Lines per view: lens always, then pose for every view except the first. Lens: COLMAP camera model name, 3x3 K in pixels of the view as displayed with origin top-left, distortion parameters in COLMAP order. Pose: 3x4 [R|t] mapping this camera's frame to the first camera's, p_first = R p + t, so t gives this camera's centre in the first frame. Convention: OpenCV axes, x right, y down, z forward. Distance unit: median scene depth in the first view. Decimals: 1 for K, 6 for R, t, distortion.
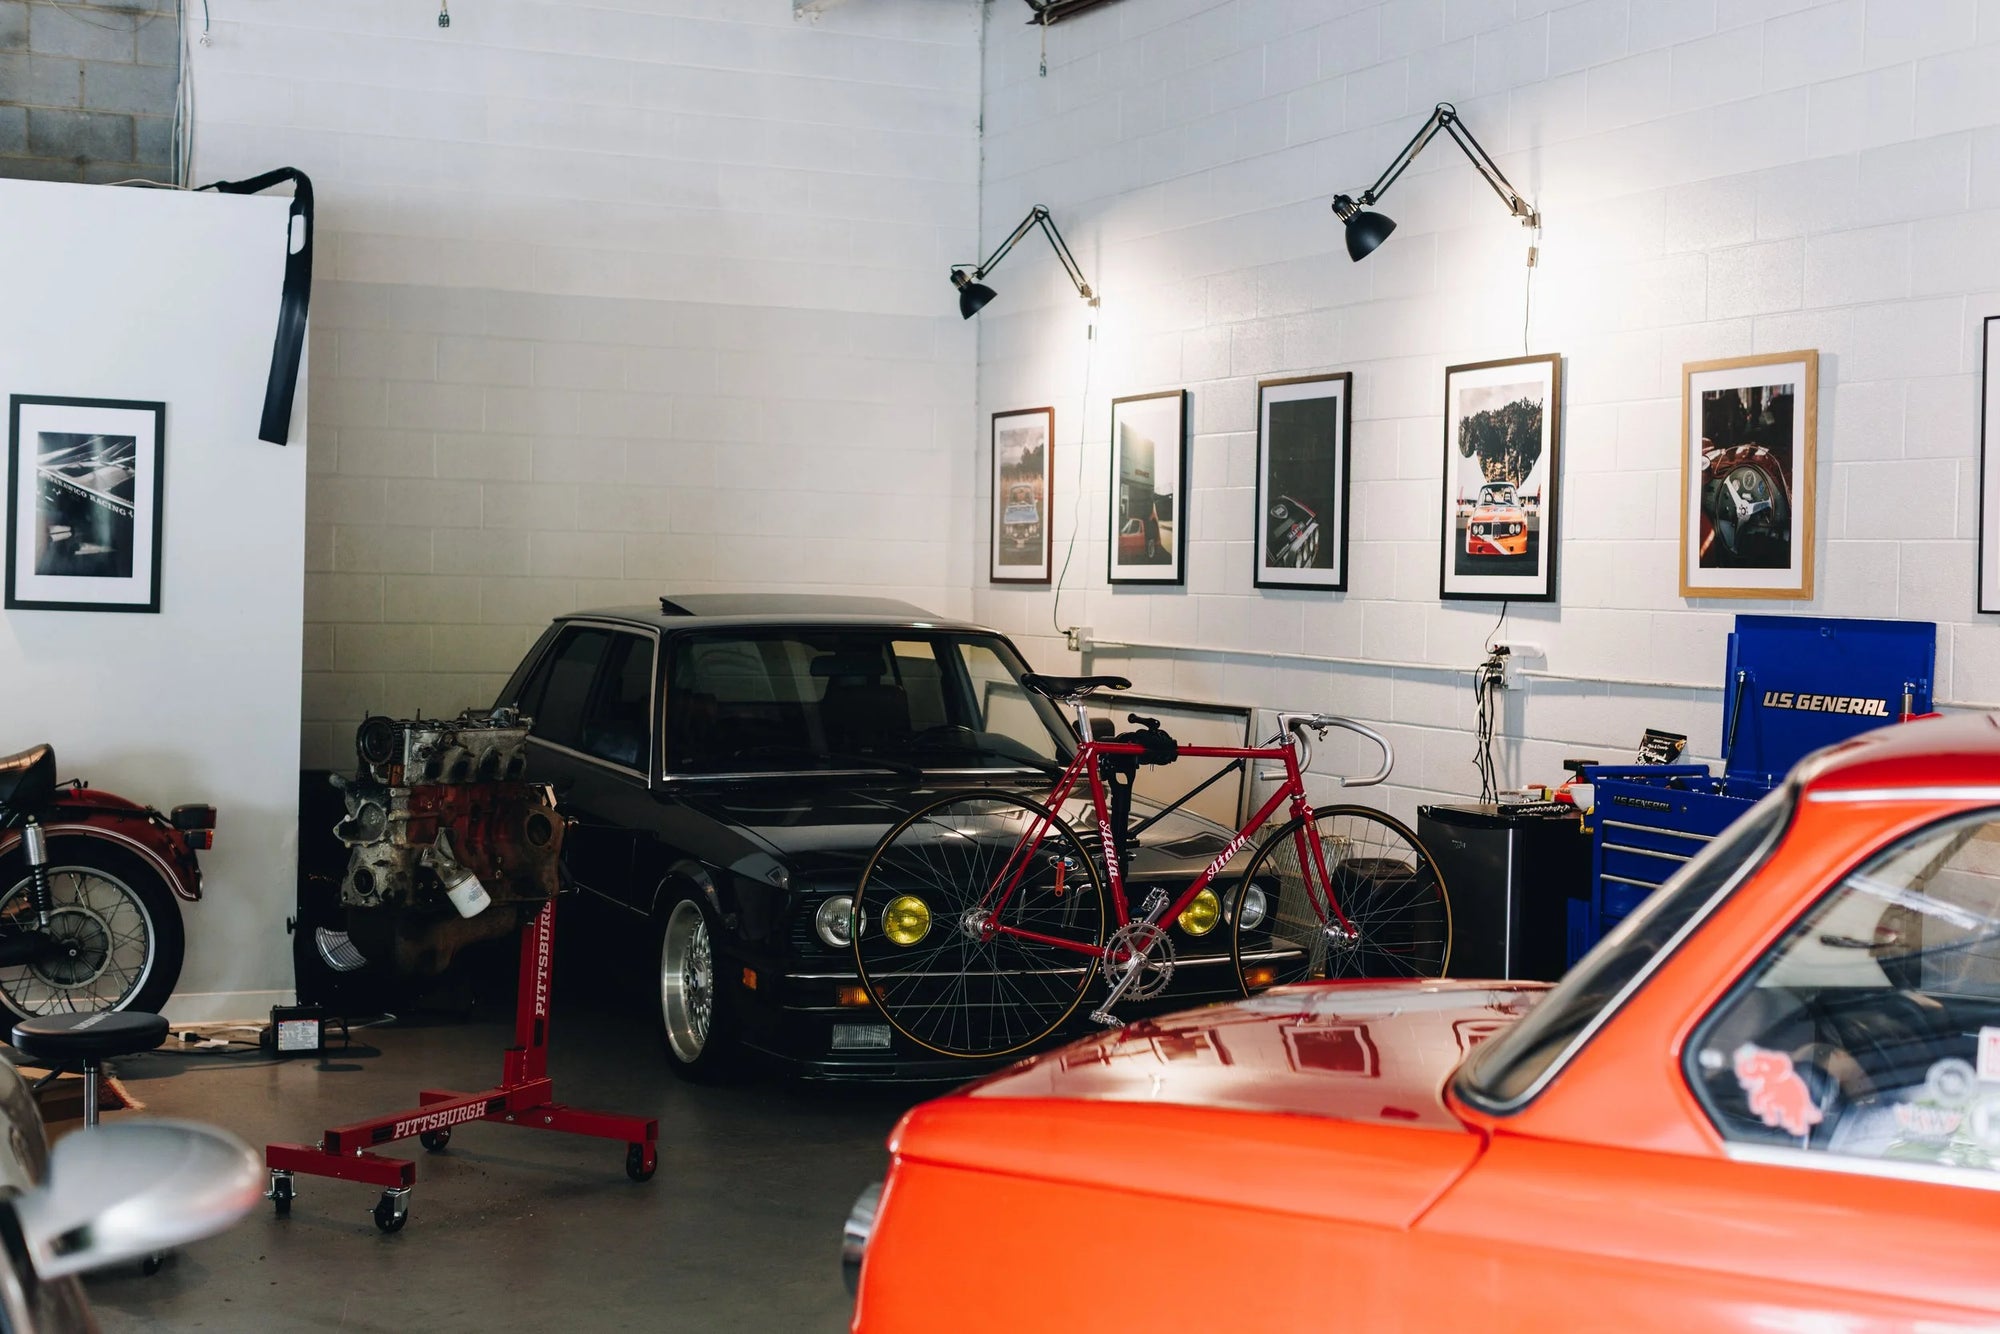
lens RADIAL K [[2814.9, 0, 1001.9], [0, 2814.9, 665.3], [0, 0, 1]] dist [0.023666, 0.000000]
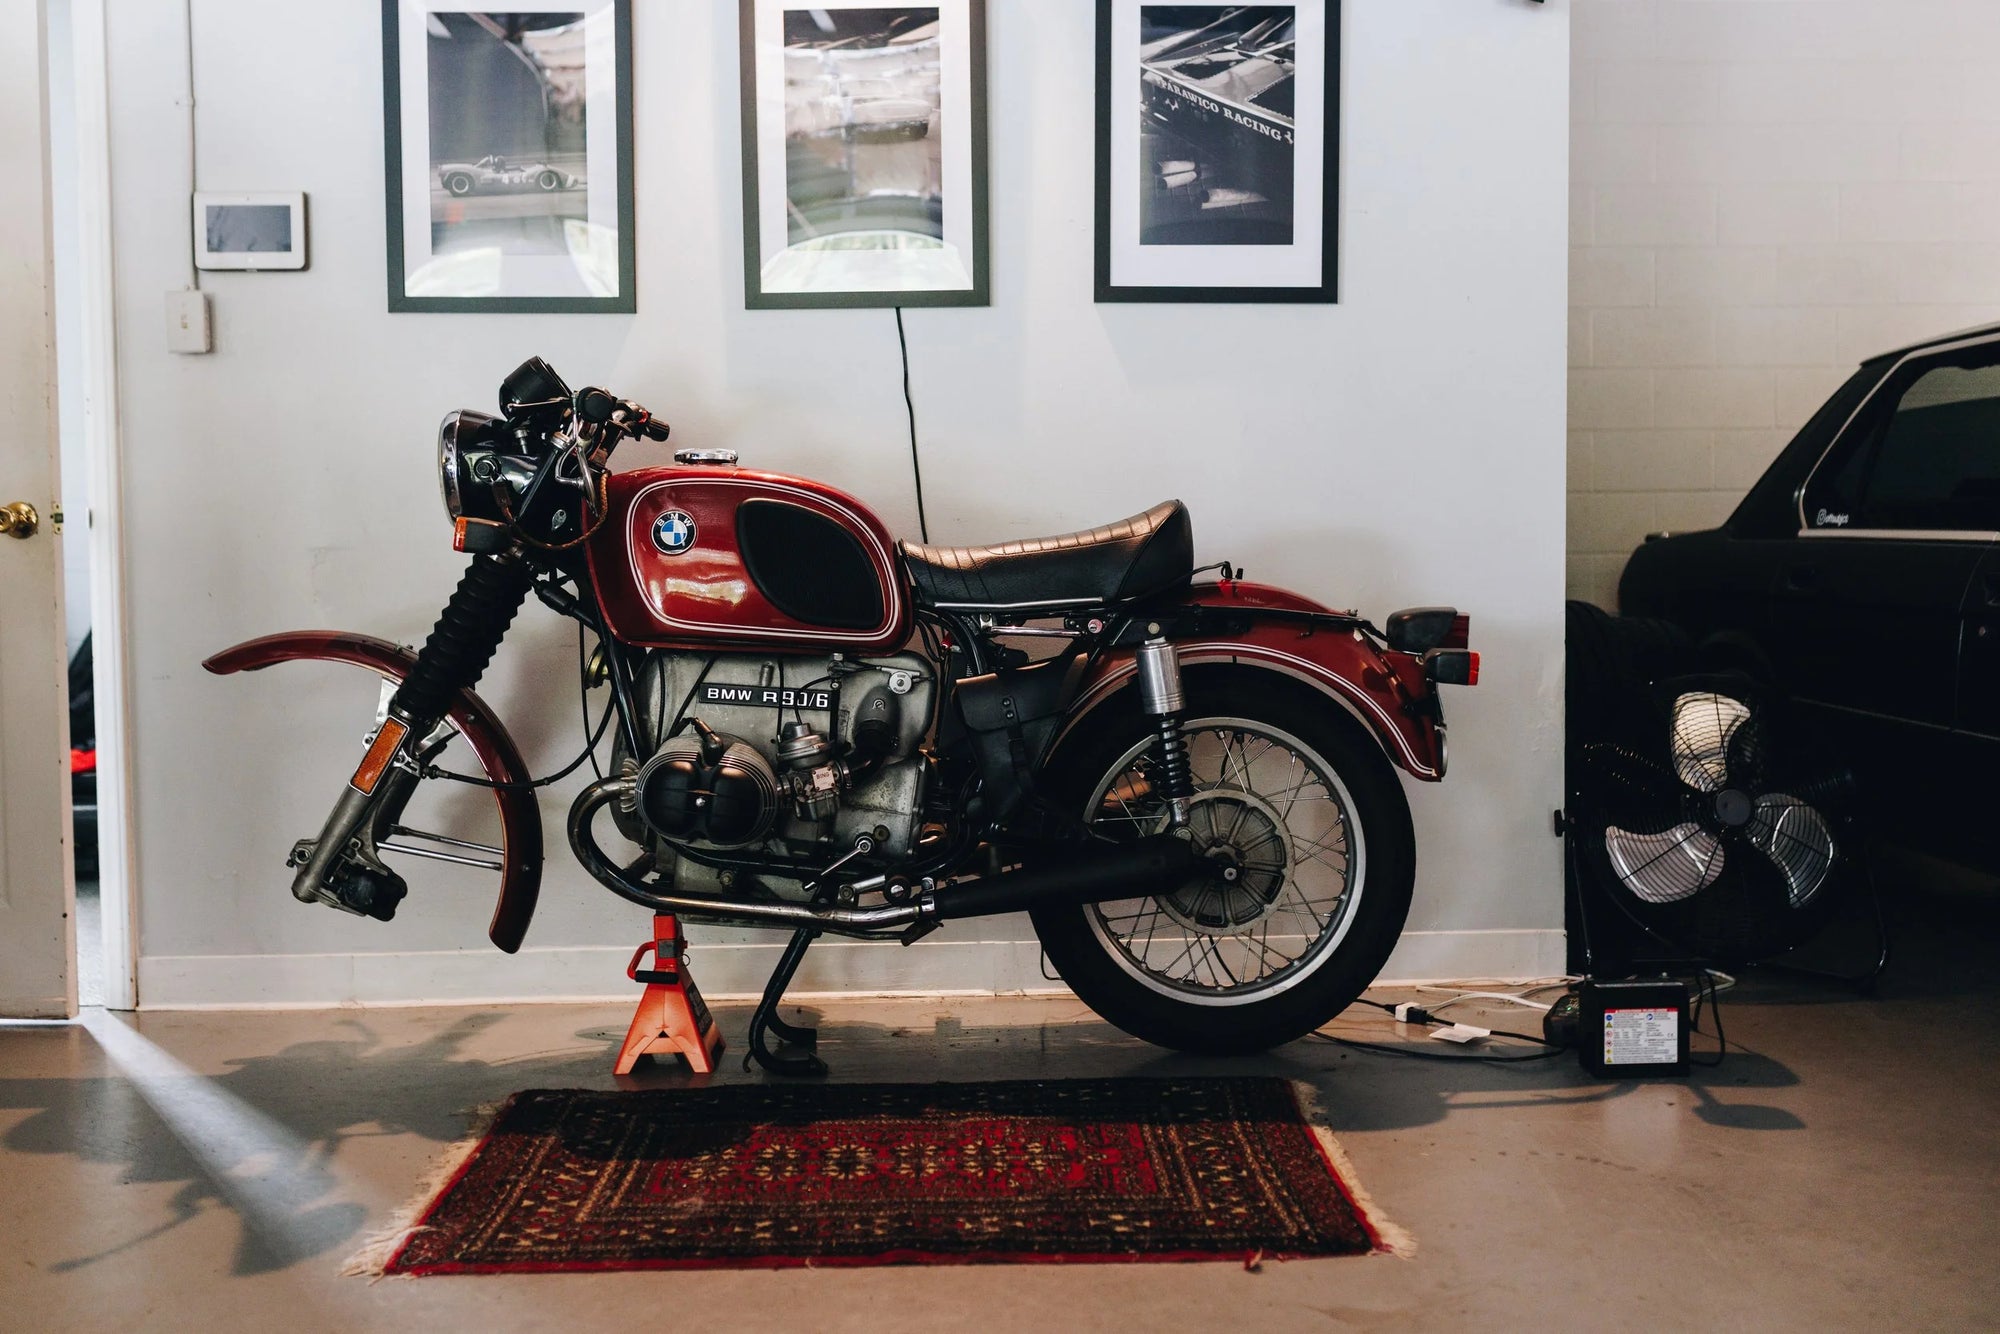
lens RADIAL K [[2814.9, 0, 999.2], [0, 2814.9, 665.6], [0, 0, 1]] dist [0.023666, 0.000000]
pose [[0.932592, -0.007770, -0.360850, -0.166503], [0.023573, 0.998945, 0.039413, 0.037254], [0.360163, -0.045263, 0.931791, 0.457359]]
